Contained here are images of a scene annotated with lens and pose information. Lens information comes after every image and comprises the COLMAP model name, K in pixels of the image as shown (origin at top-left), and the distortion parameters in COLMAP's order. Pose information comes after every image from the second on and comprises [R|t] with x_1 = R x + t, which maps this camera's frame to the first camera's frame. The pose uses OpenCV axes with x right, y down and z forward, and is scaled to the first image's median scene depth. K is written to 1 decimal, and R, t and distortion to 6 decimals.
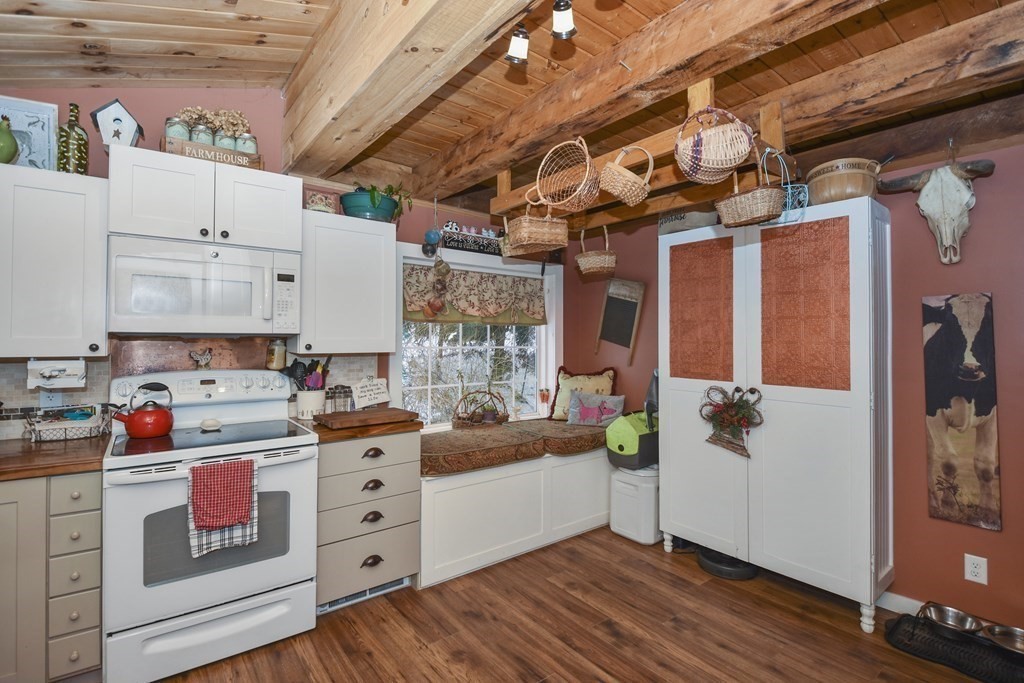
lens RADIAL K [[455.5, 0, 512.0], [0, 455.5, 341.5], [0, 0, 1]] dist [-0.000697, -0.000193]
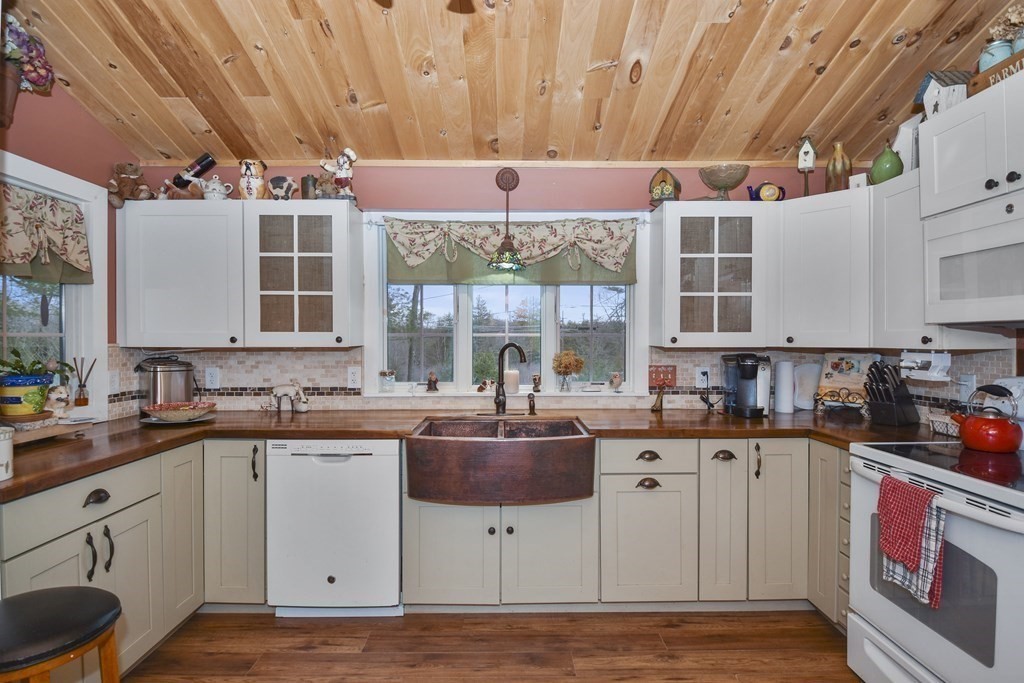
lens RADIAL K [[515.7, 0, 510.6], [0, 515.7, 343.3], [0, 0, 1]] dist [0.028717, -0.037530]
pose [[-0.588403, 0.004883, -0.808553, 0.414572], [-0.000145, 0.999981, 0.006145, 0.011660], [0.808568, 0.003733, -0.588391, 0.786455]]
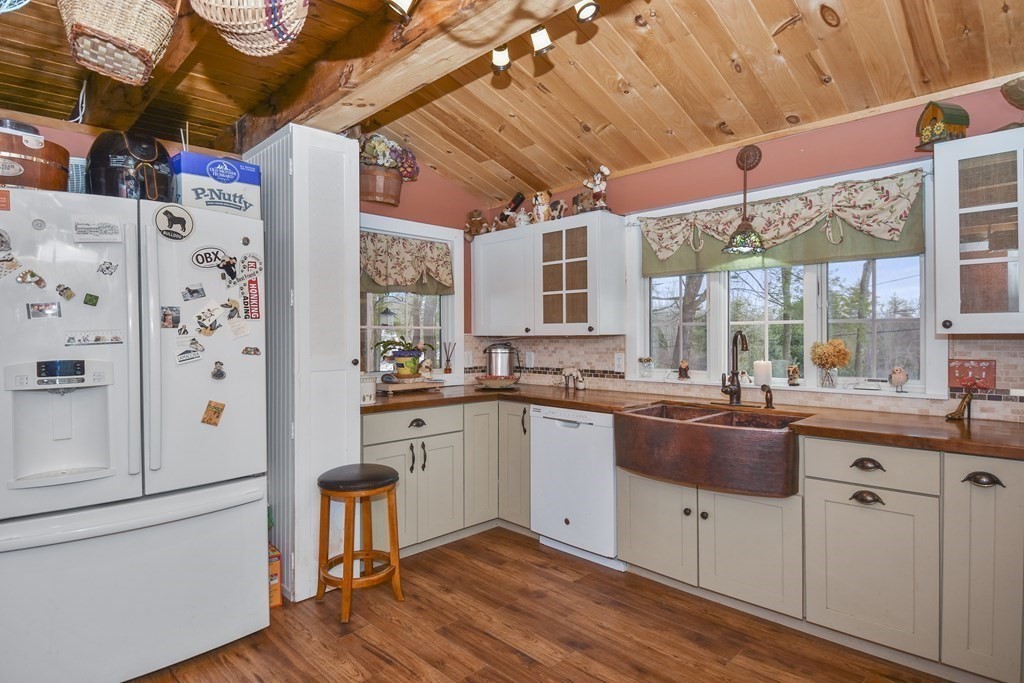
lens RADIAL K [[556.7, 0, 512.2], [0, 556.7, 335.6], [0, 0, 1]] dist [0.039020, -0.049165]
pose [[-0.989490, 0.002178, -0.144584, 0.120535], [0.002565, 0.999994, -0.002497, 0.031925], [0.144578, -0.002841, -0.989489, 1.247263]]
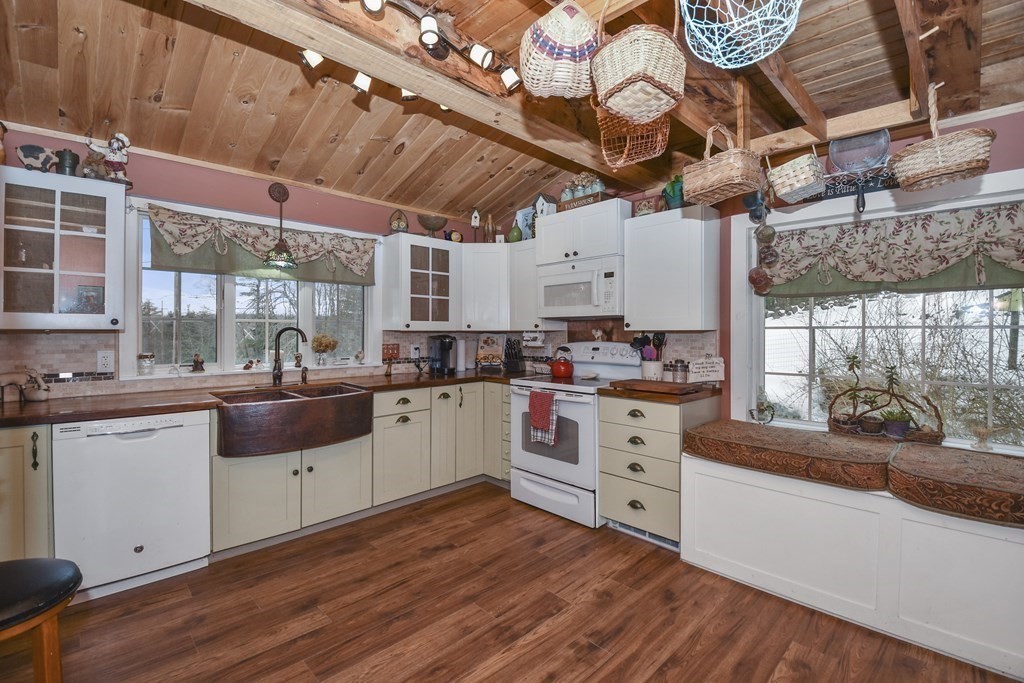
lens RADIAL K [[452.5, 0, 514.4], [0, 452.5, 331.7], [0, 0, 1]] dist [0.001461, -0.018916]
pose [[0.138290, -0.002009, -0.990390, 0.830885], [0.000275, 0.999998, -0.001990, 0.035358], [0.990392, 0.000003, 0.138291, 0.538971]]
